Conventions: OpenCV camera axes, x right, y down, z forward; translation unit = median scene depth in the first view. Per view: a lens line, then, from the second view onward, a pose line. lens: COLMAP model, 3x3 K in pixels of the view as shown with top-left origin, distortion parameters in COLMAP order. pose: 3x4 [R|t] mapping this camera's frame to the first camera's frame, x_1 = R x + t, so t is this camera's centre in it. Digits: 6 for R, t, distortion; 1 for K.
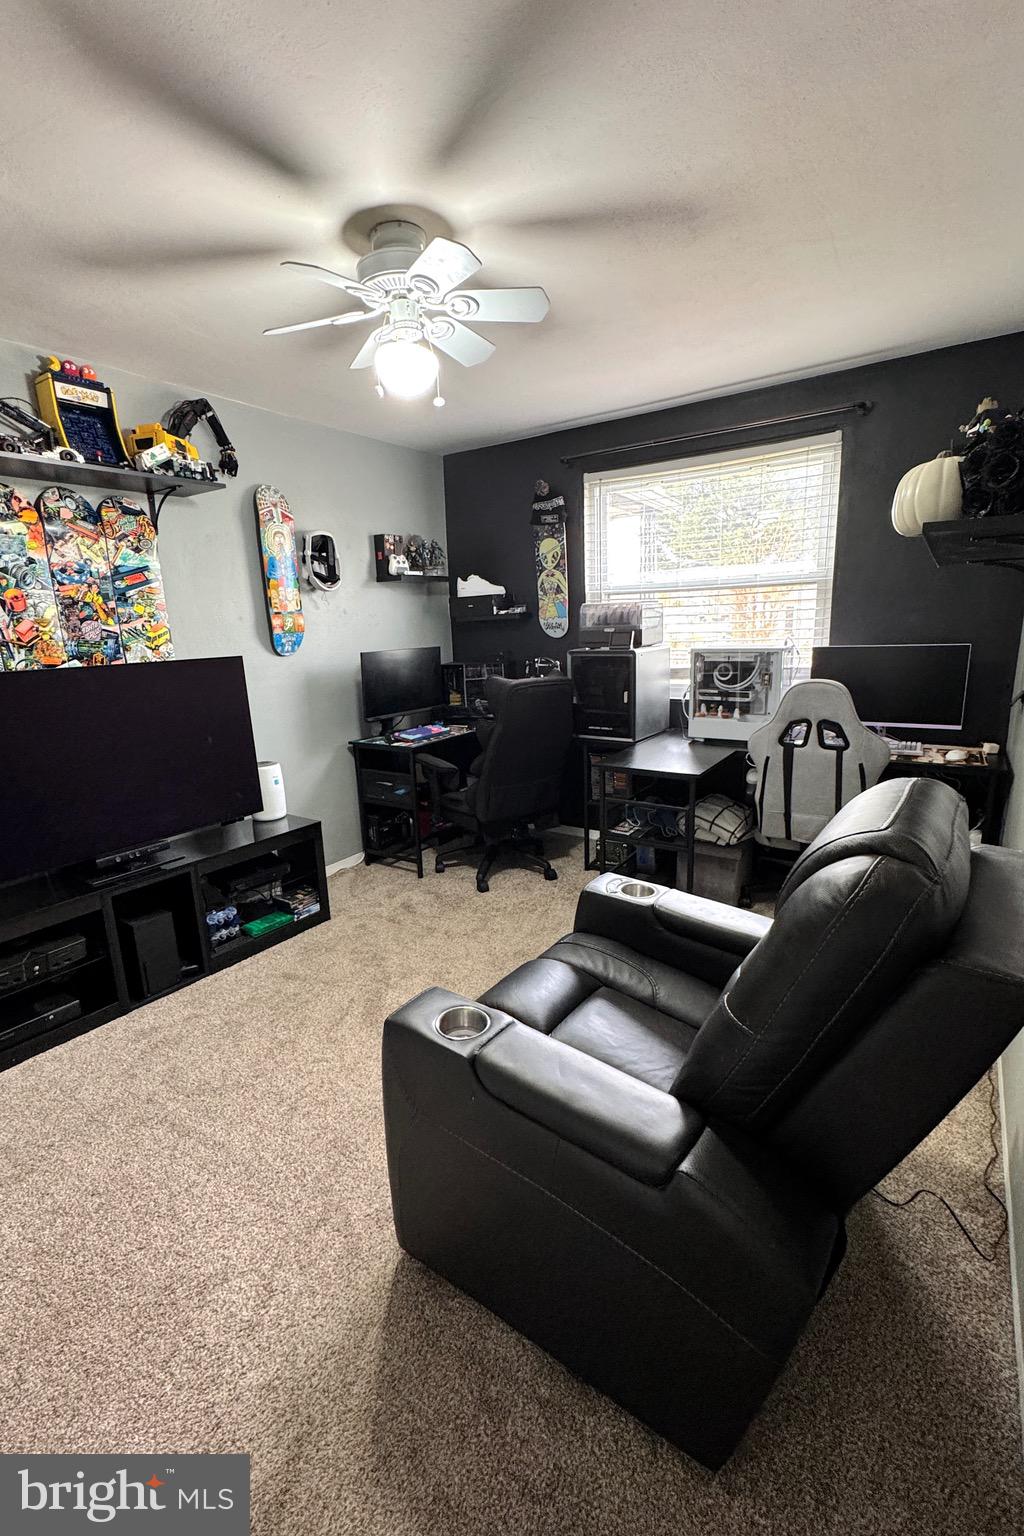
lens RADIAL K [[665.1, 0, 504.1], [0, 665.1, 774.4], [0, 0, 1]] dist [0.000045, 0.000202]
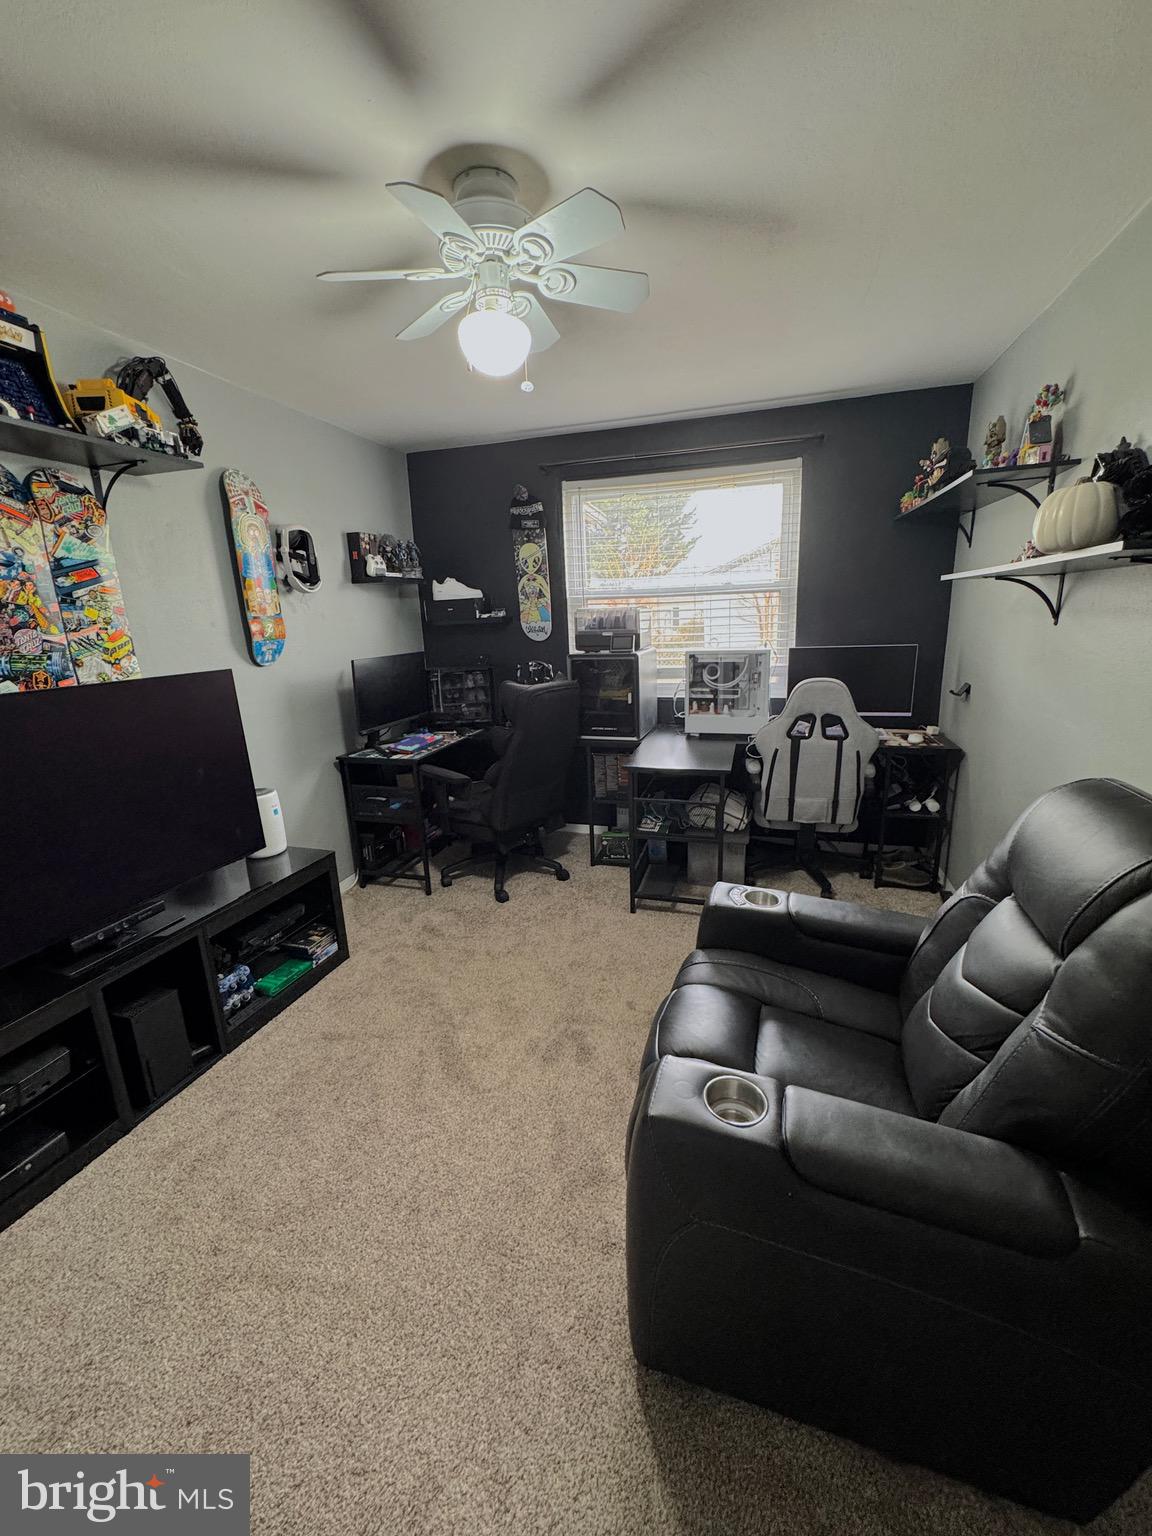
lens RADIAL K [[605.8, 0, 587.9], [0, 605.8, 761.3], [0, 0, 1]] dist [-0.001769, 0.000258]
pose [[0.953688, -0.068559, 0.292880, -0.187518], [0.068316, 0.997602, 0.011069, -0.036709], [-0.292936, 0.009452, 0.956085, 0.126420]]
